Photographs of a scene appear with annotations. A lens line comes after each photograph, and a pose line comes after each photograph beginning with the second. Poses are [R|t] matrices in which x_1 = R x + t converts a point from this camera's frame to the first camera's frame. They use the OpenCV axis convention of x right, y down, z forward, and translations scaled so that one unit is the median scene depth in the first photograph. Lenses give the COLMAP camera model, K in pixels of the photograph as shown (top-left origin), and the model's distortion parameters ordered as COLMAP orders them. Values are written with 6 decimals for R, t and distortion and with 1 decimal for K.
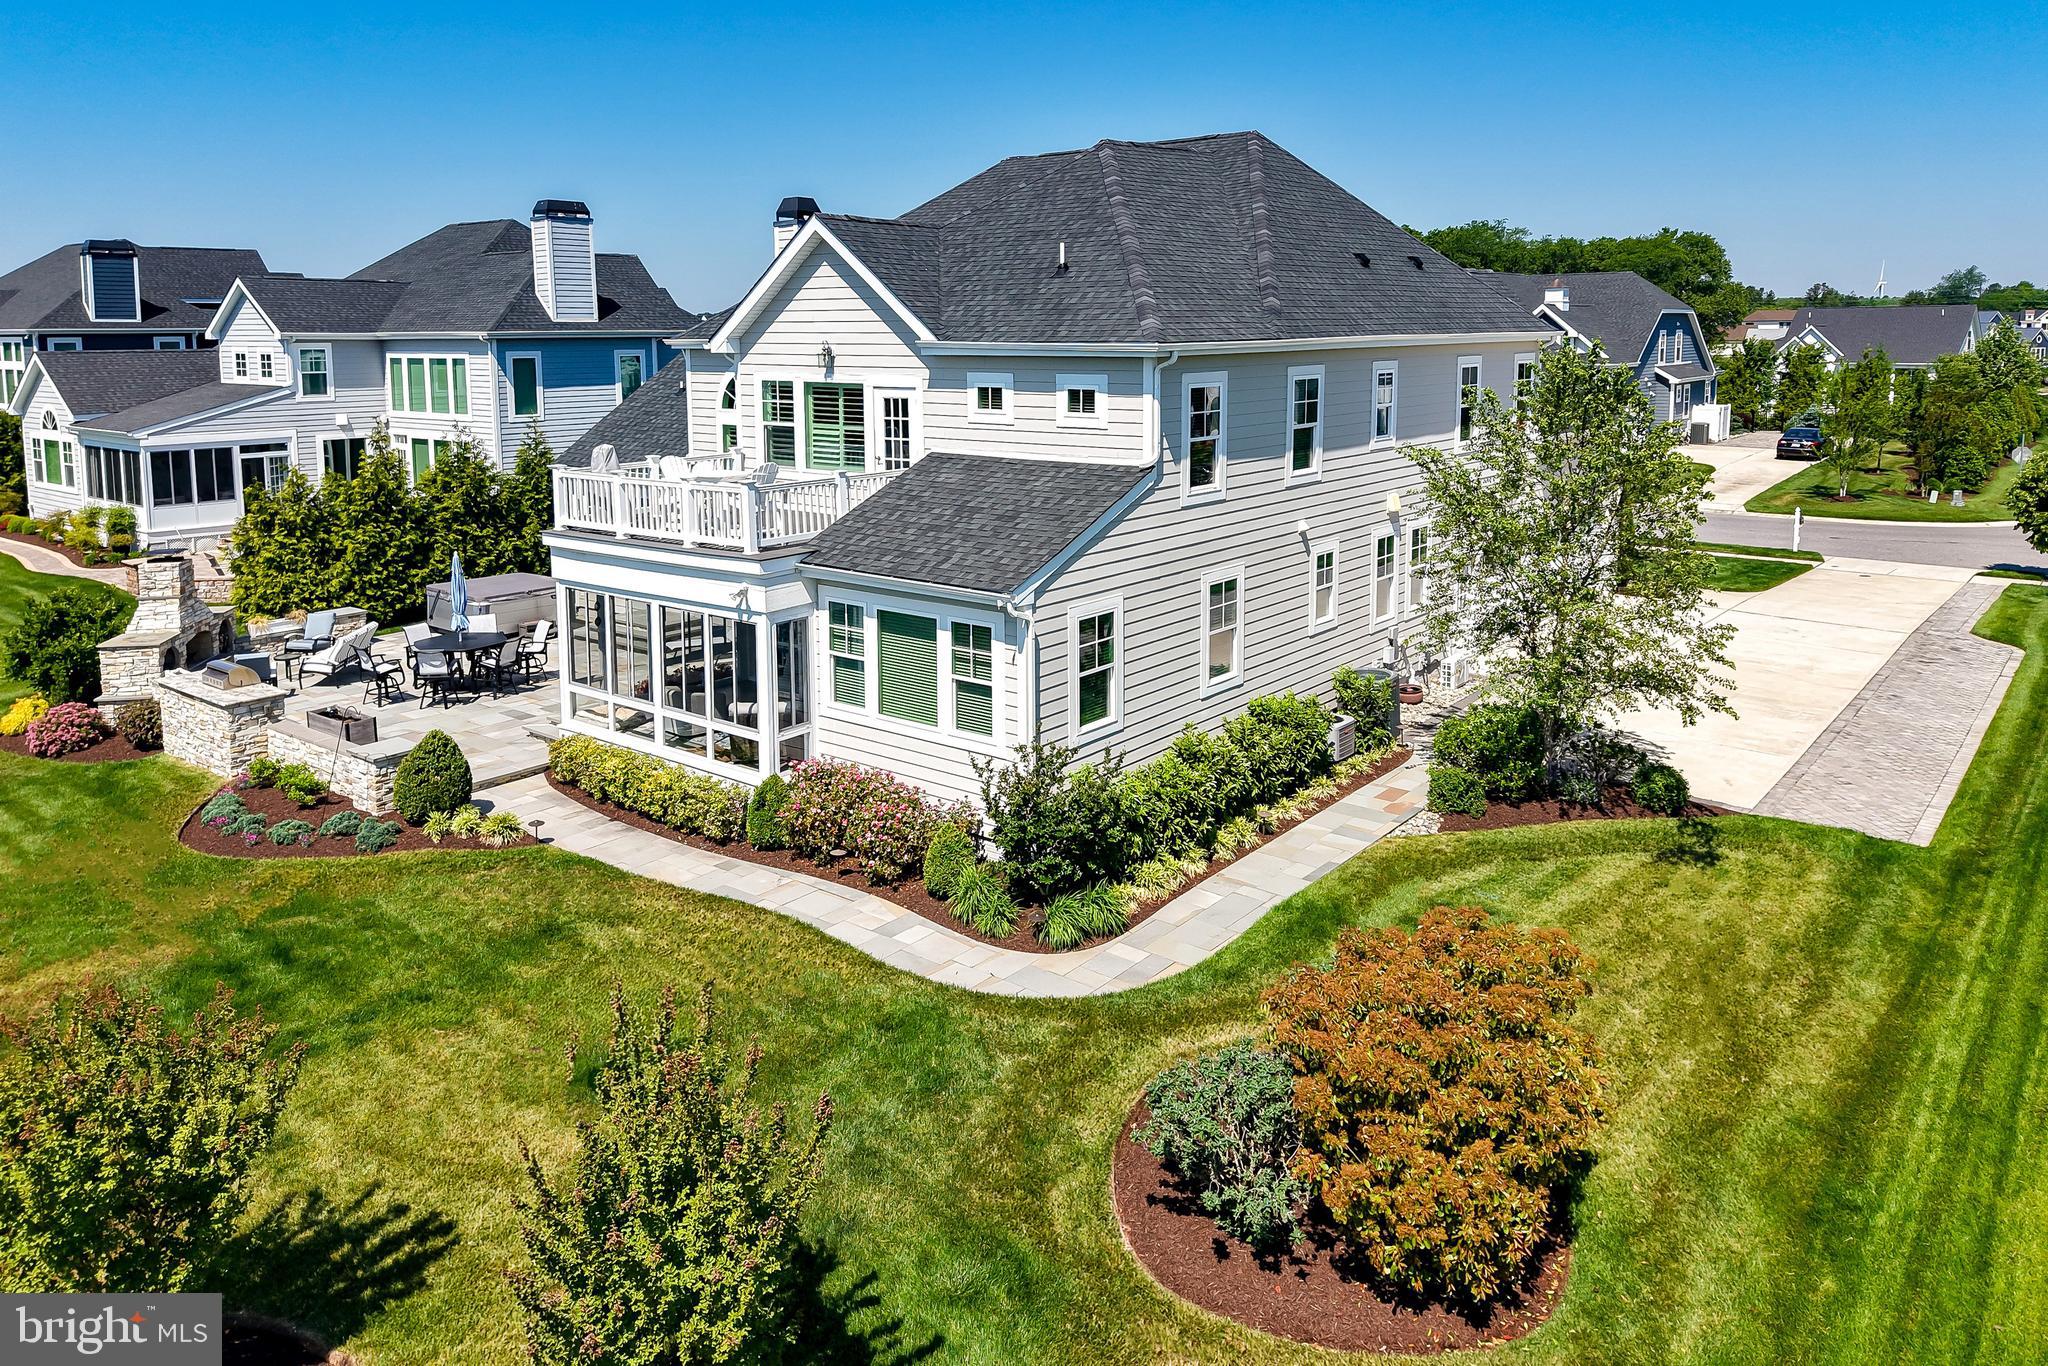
lens RADIAL K [[1397.1, 0, 1039.6], [0, 1397.1, 484.7], [0, 0, 1]] dist [0.043253, 0.004863]
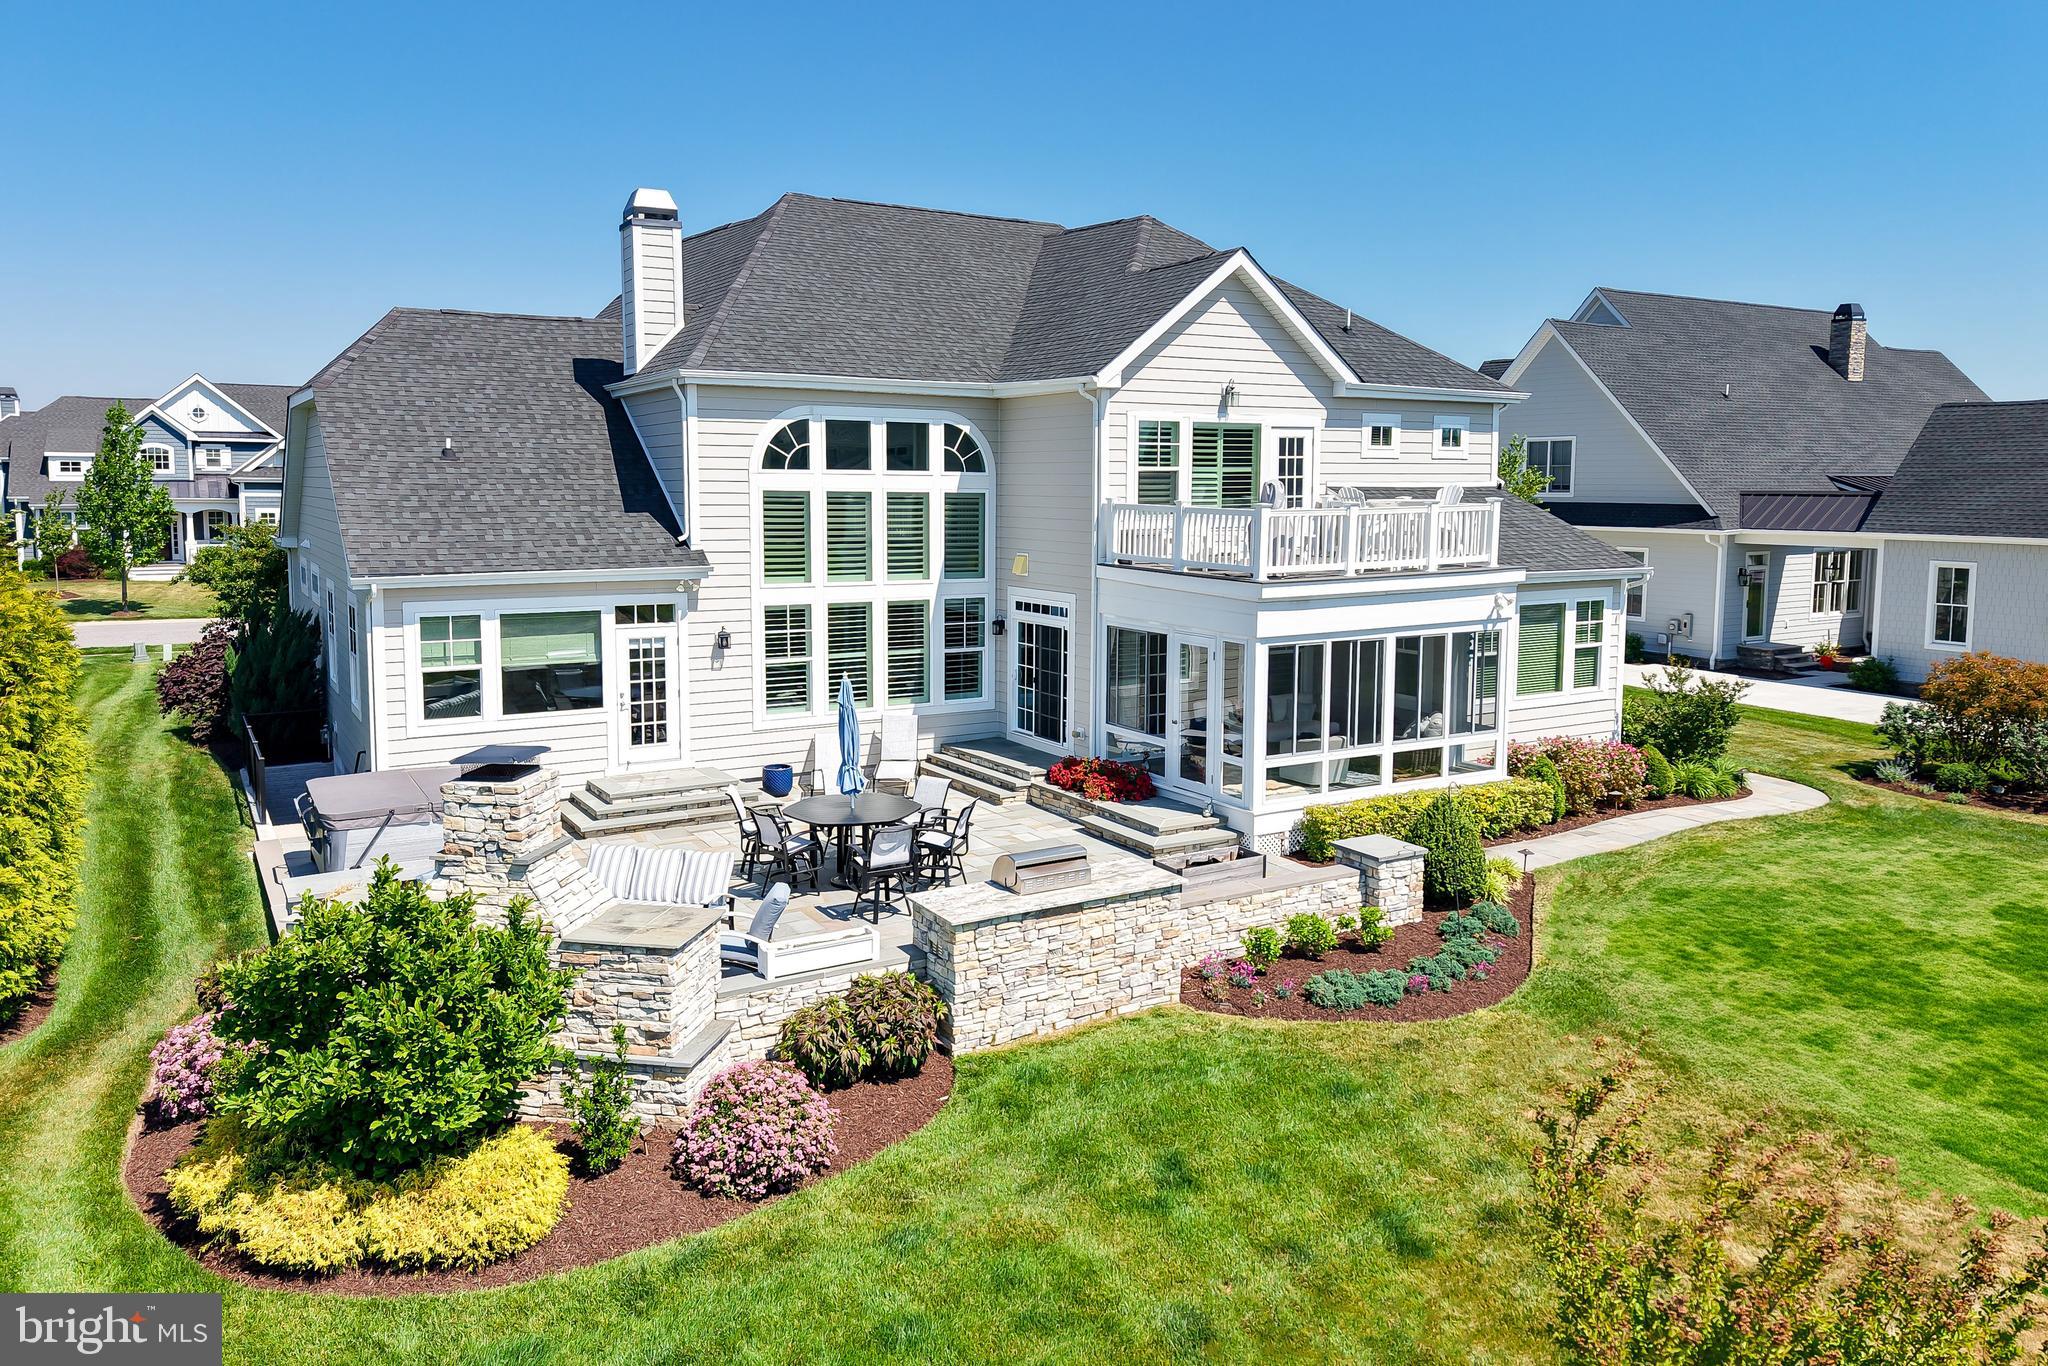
lens RADIAL K [[1435.1, 0, 996.4], [0, 1435.1, 616.1], [0, 0, 1]] dist [0.023810, -0.005482]
pose [[0.365592, -0.083028, 0.927065, -0.767092], [0.097437, 0.993955, 0.050594, -0.003473], [-0.925661, 0.071834, 0.371472, 0.526652]]
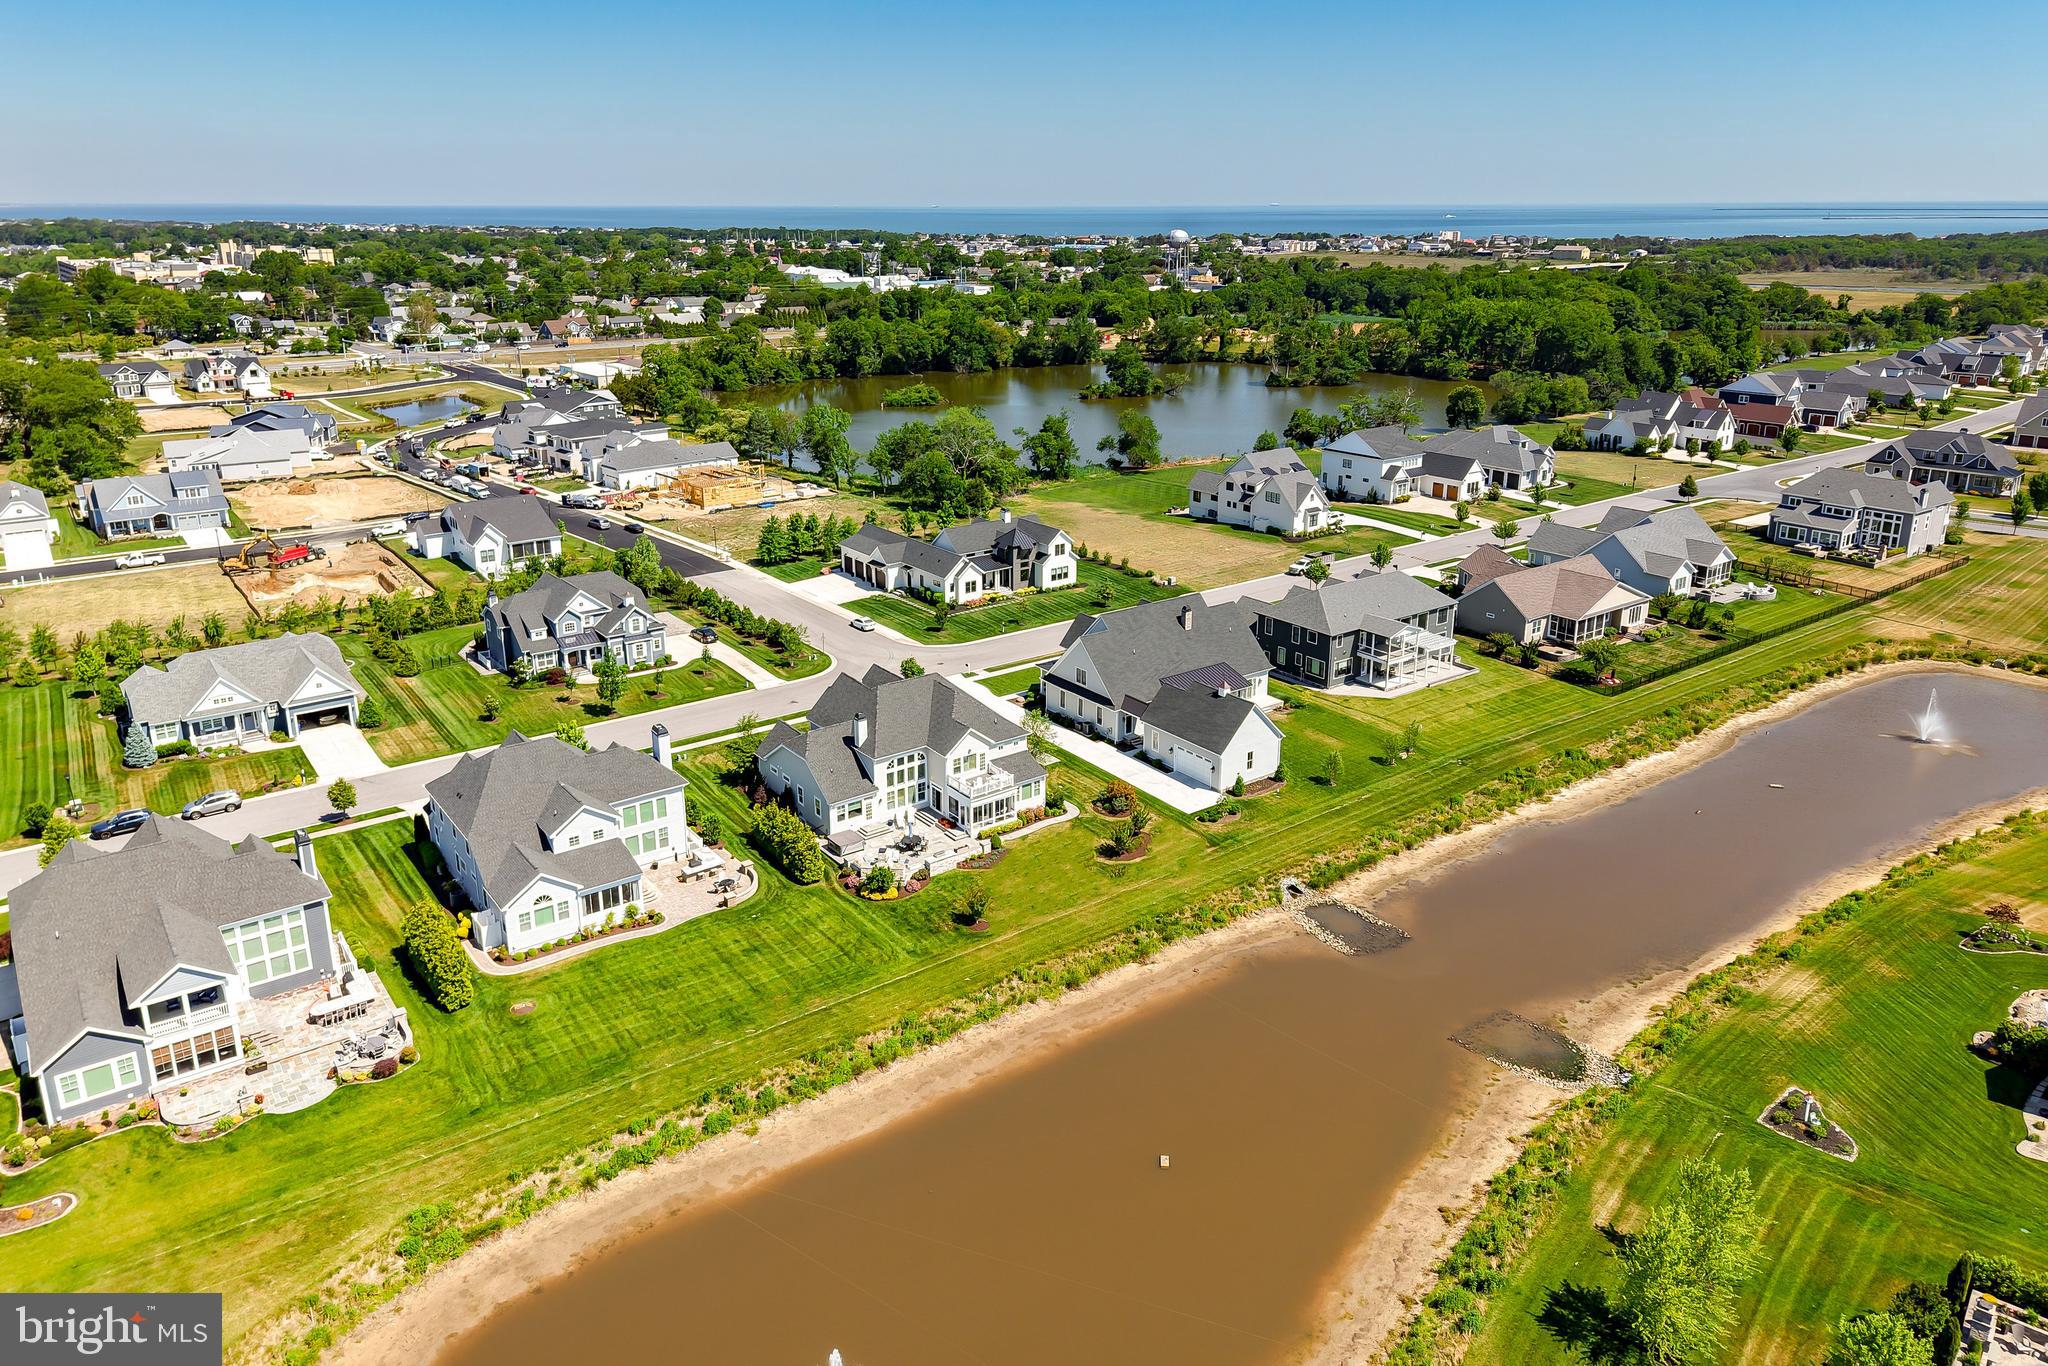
lens RADIAL K [[1388.0, 0, 1024.4], [0, 1388.0, 613.0], [0, 0, 1]] dist [0.087318, -0.103360]
pose [[0.260841, -0.268818, 0.927200, -3.281163], [0.103187, 0.962710, 0.250085, -1.282161], [-0.959851, 0.030442, 0.278852, -0.474462]]
